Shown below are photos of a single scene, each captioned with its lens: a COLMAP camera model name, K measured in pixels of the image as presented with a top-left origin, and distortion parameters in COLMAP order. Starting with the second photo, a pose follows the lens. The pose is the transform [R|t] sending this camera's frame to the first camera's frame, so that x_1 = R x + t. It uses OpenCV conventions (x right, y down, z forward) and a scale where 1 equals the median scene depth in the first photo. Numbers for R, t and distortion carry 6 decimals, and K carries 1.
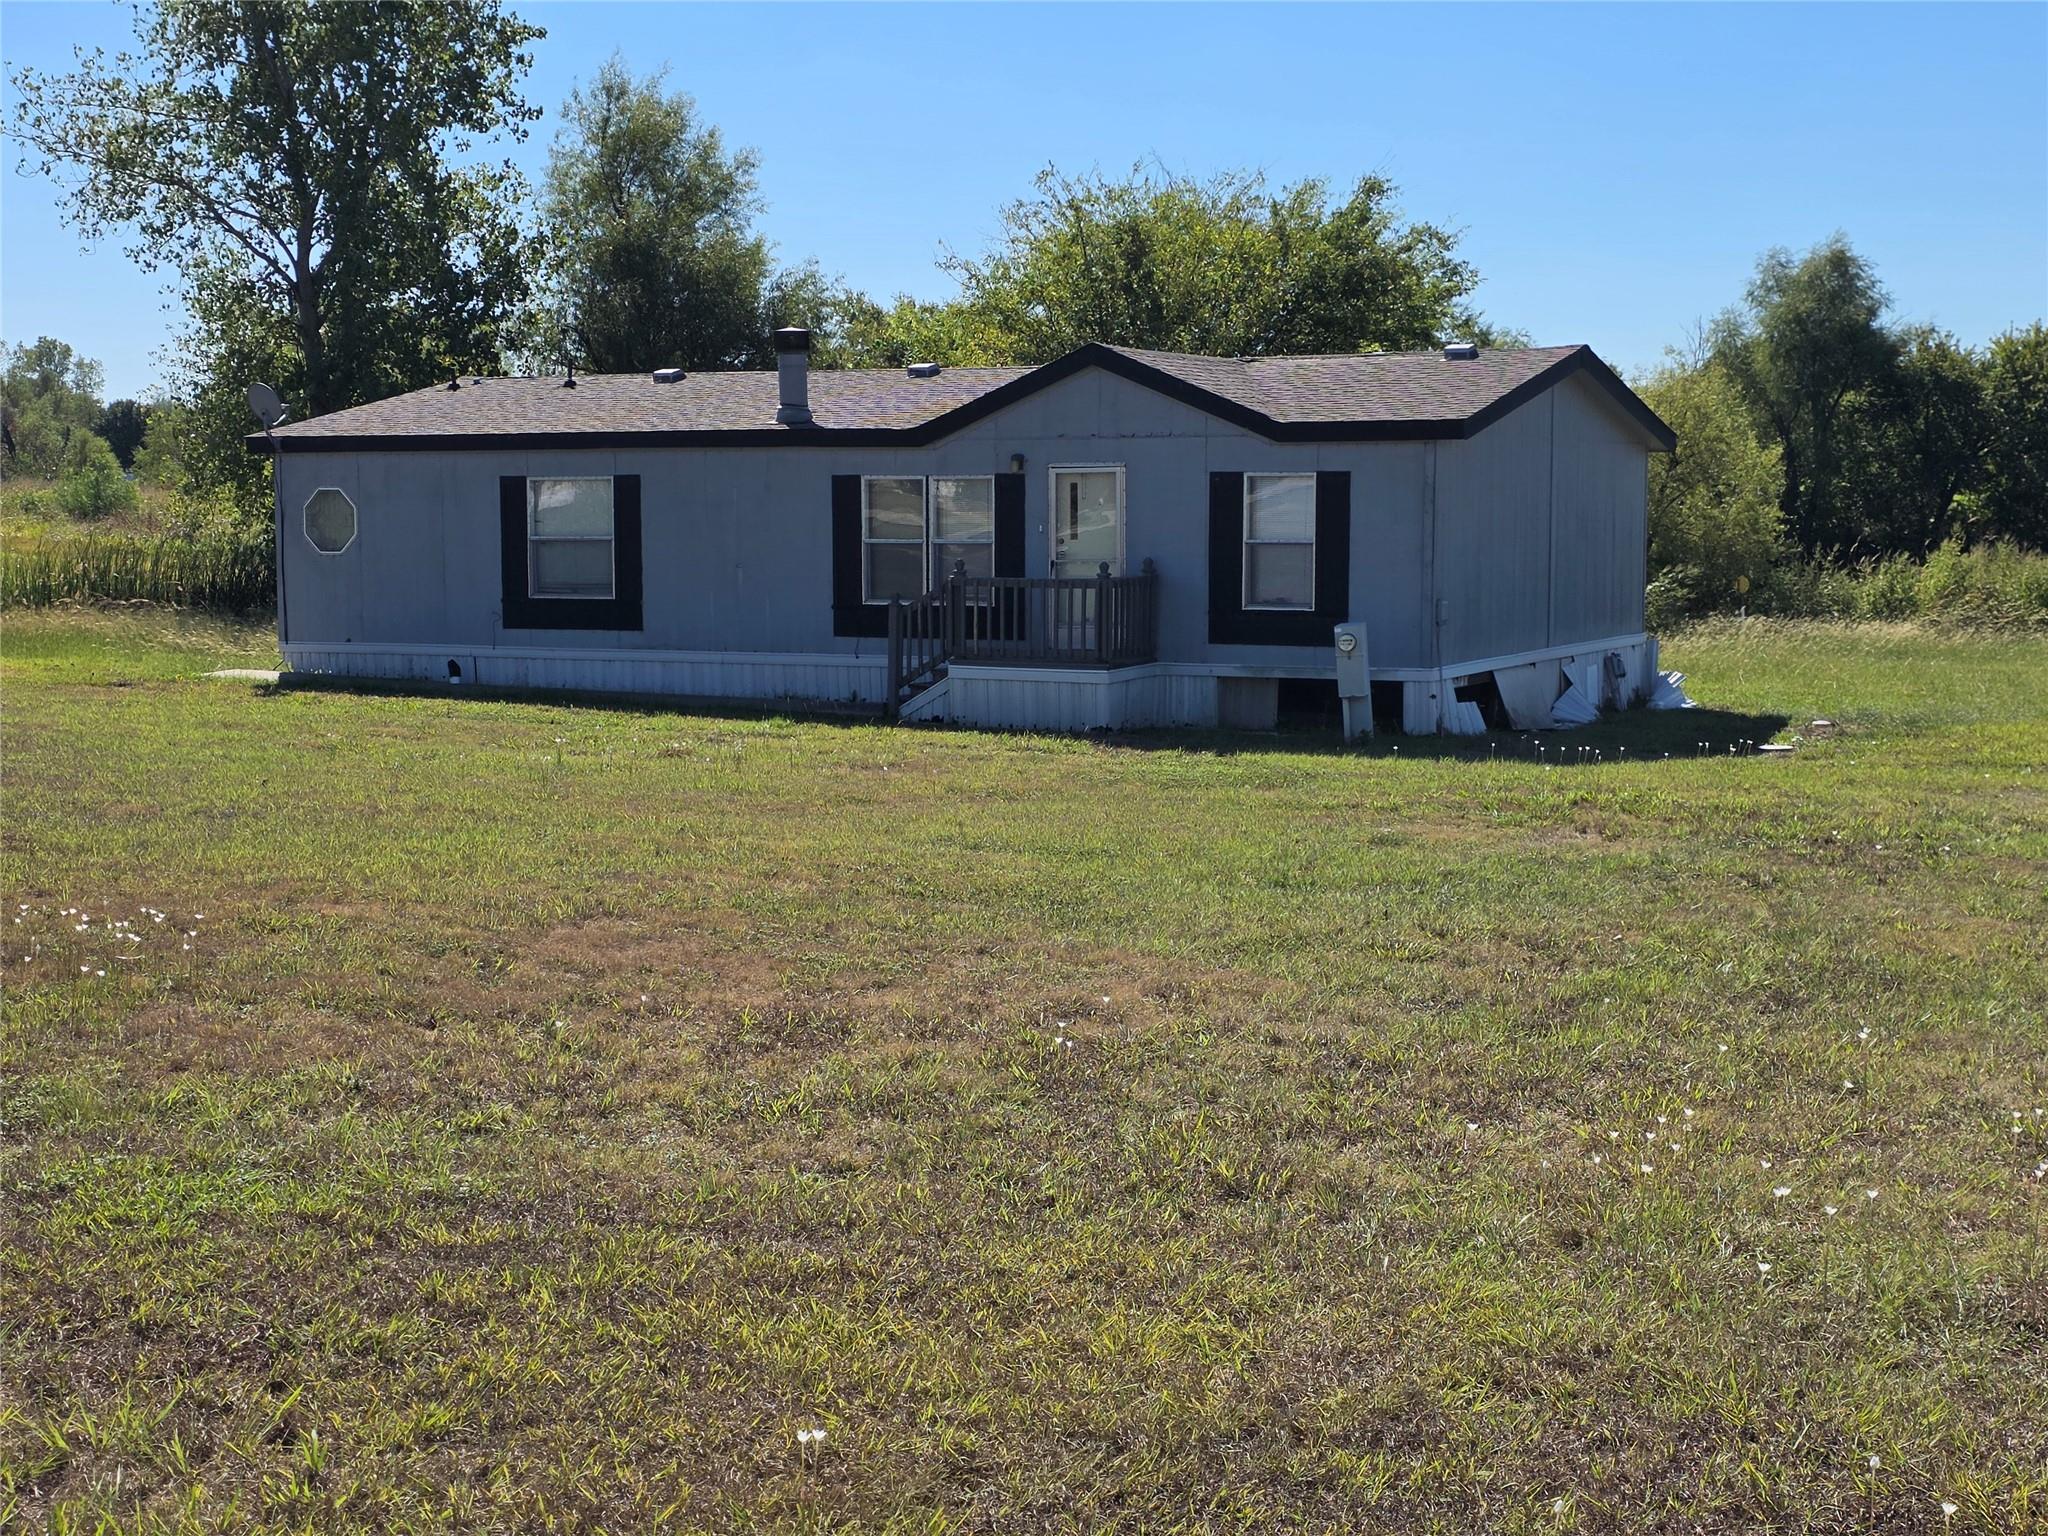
lens RADIAL K [[2911.7, 0, 1023.0], [0, 2911.7, 765.5], [0, 0, 1]] dist [0.045268, 0.000000]
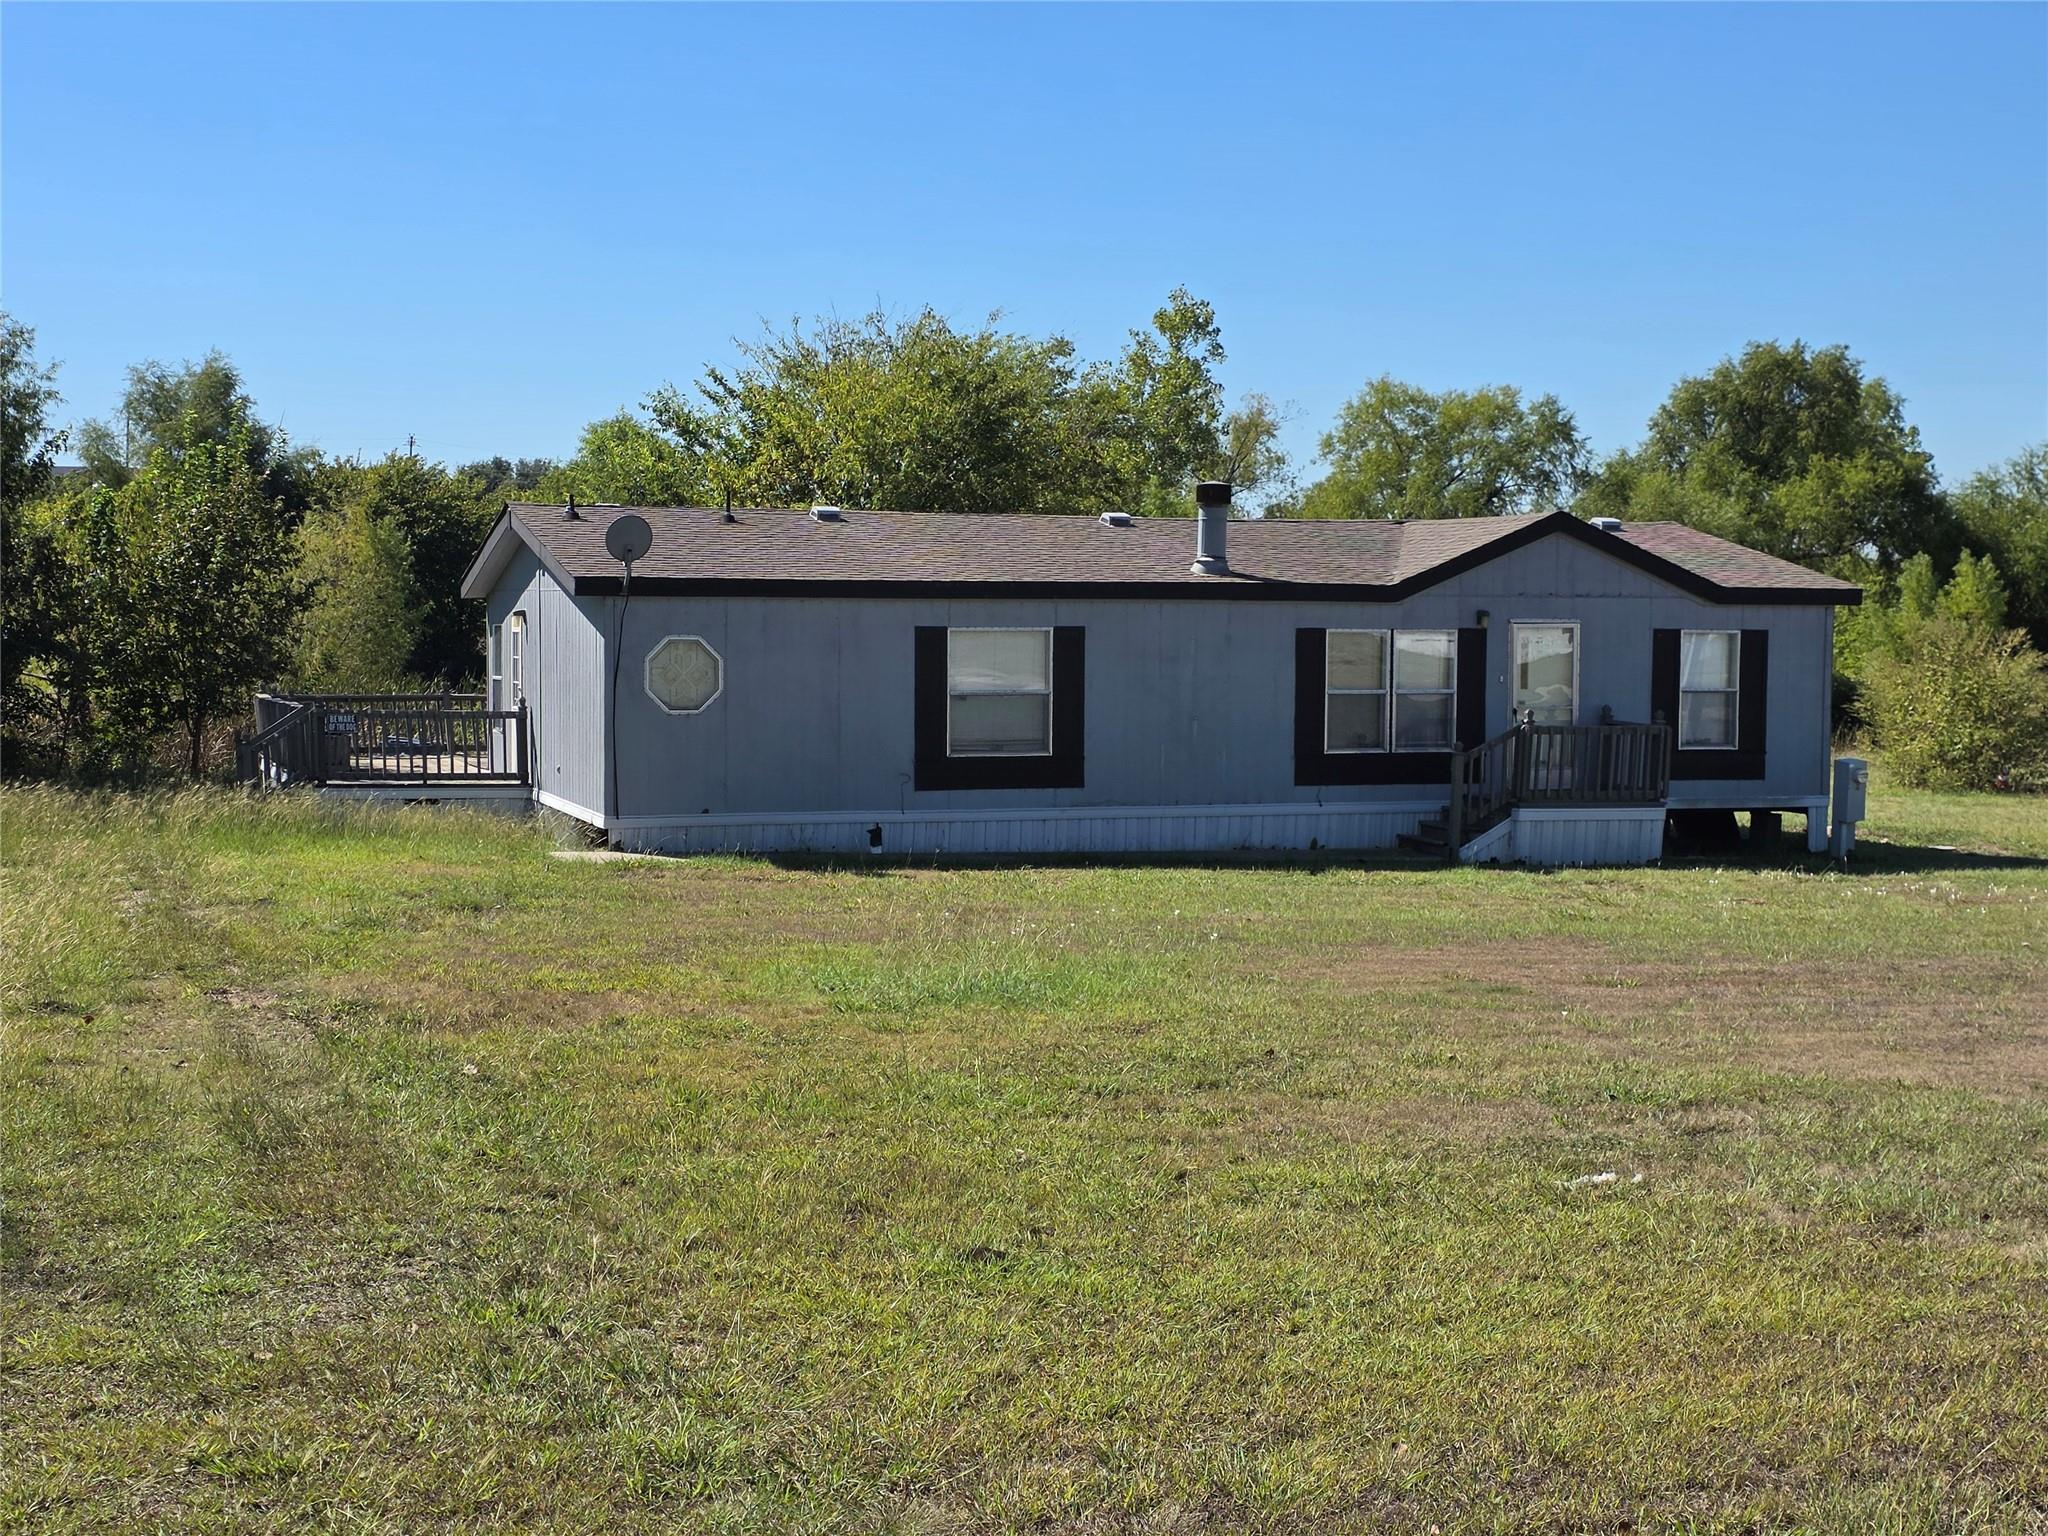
lens RADIAL K [[2911.7, 0, 1018.9], [0, 2911.7, 771.0], [0, 0, 1]] dist [0.045268, 0.000000]
pose [[0.702803, -0.033345, 0.710603, -0.858219], [0.055984, 0.998395, -0.008519, -0.046451], [-0.709178, 0.045769, 0.703542, 0.354072]]
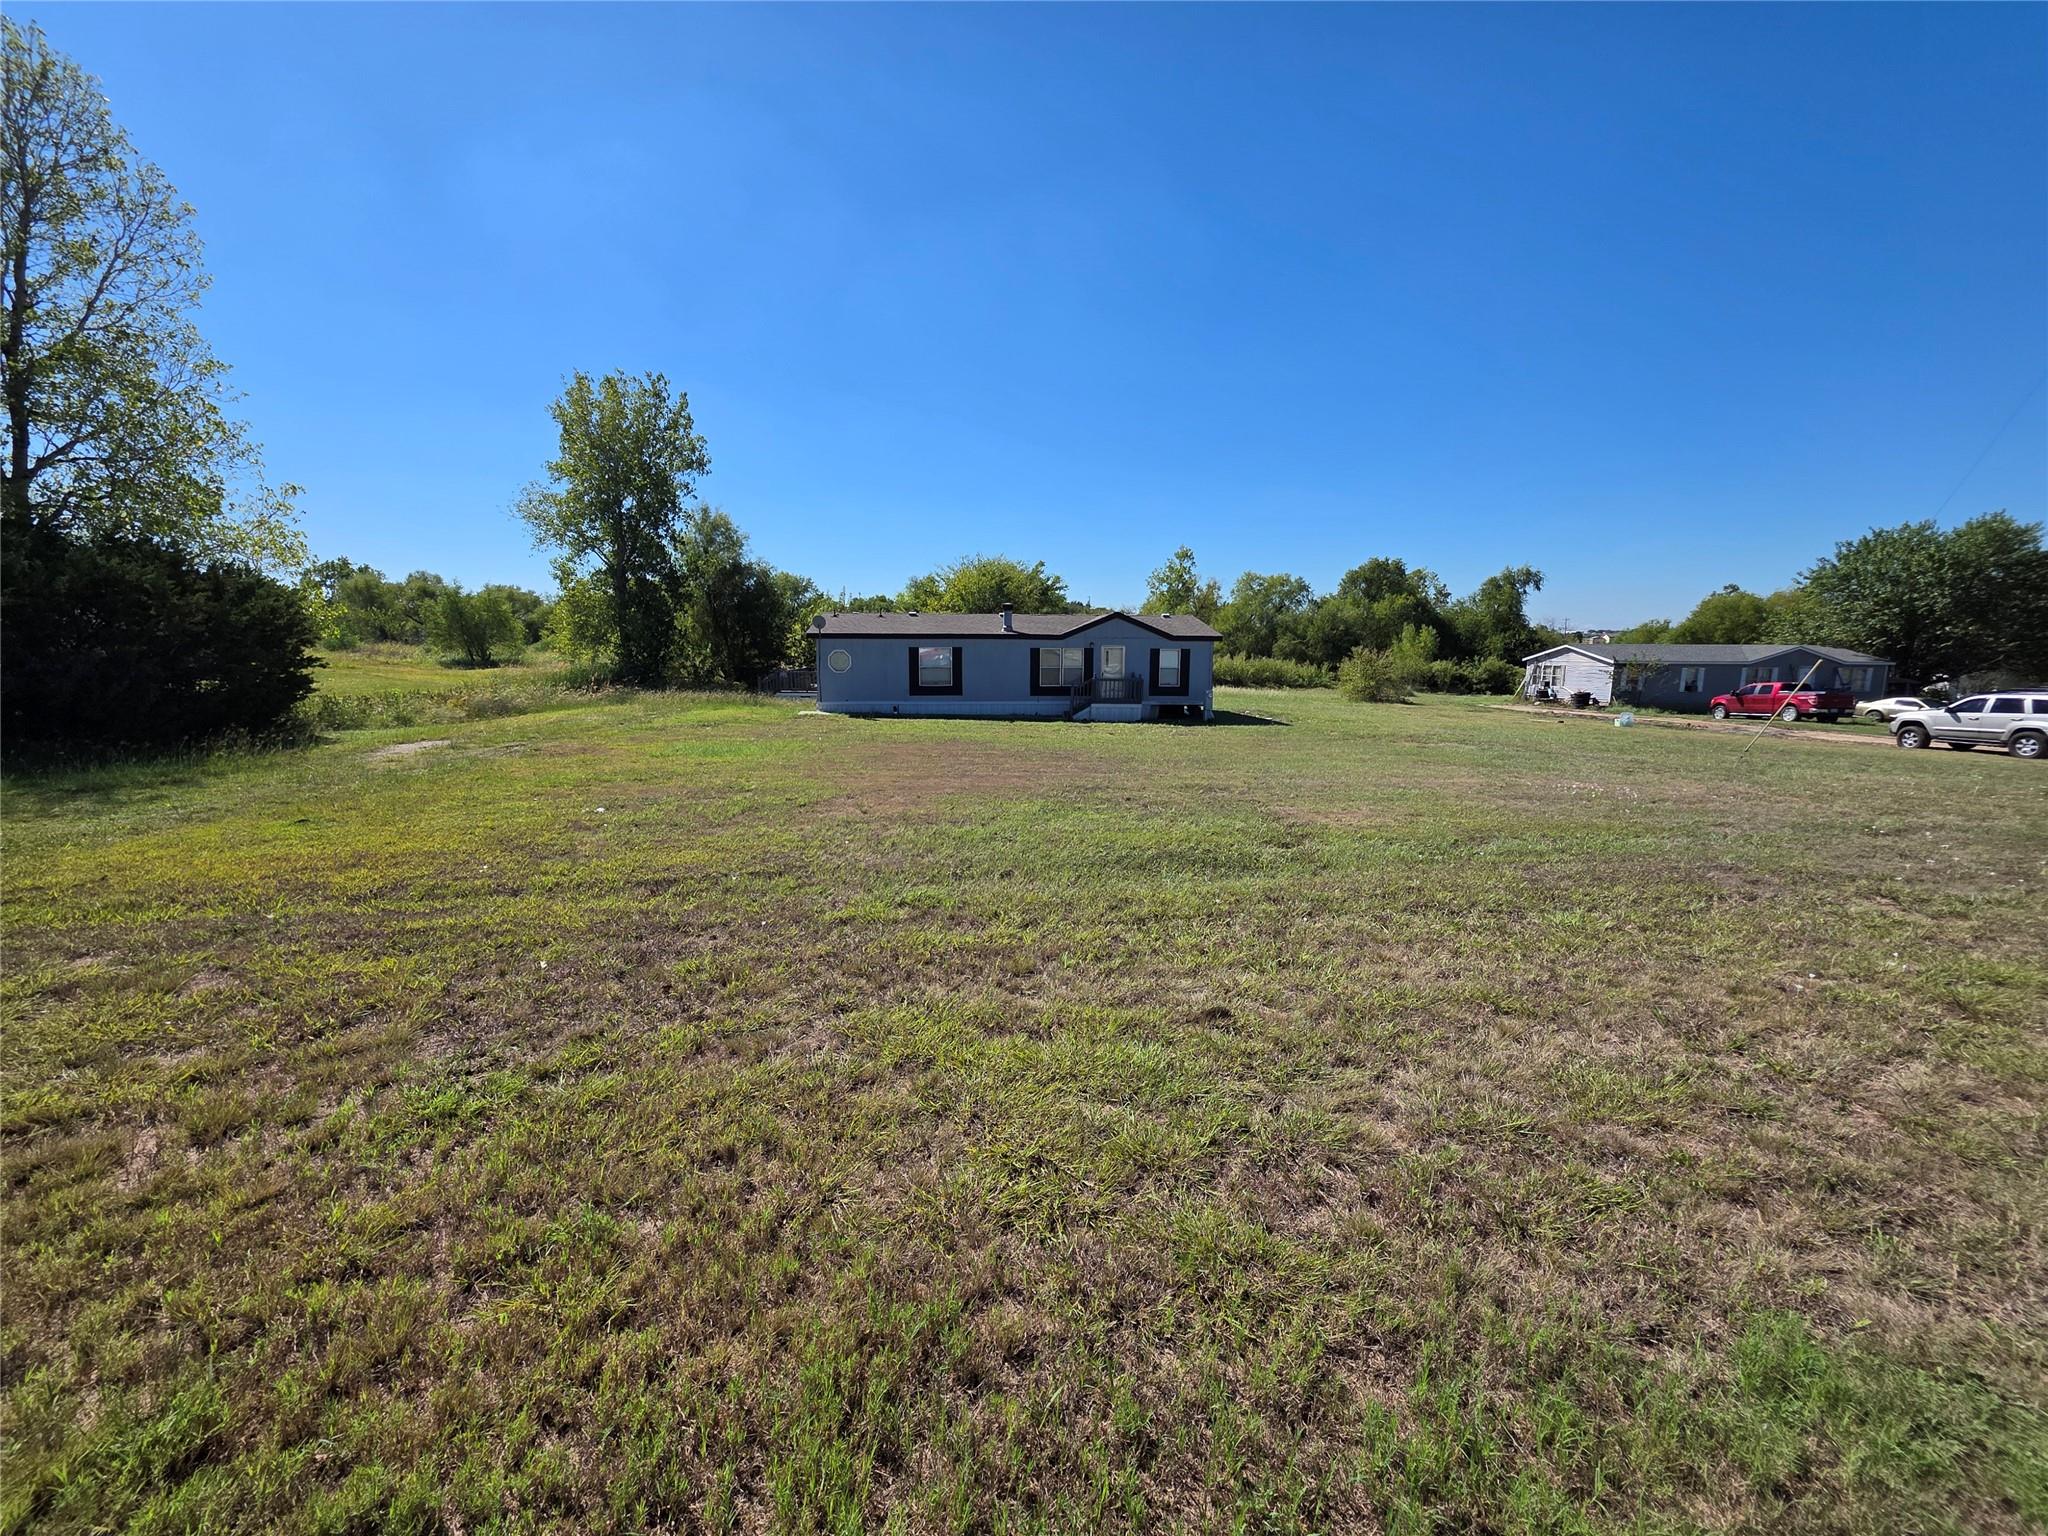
lens RADIAL K [[820.5, 0, 1041.4], [0, 820.5, 768.6], [0, 0, 1]] dist [0.003246, 0.000045]
pose [[0.848169, -0.073137, 0.524652, -0.563636], [0.038052, 0.996276, 0.077365, -0.033491], [-0.528357, -0.045655, 0.847794, 0.179900]]
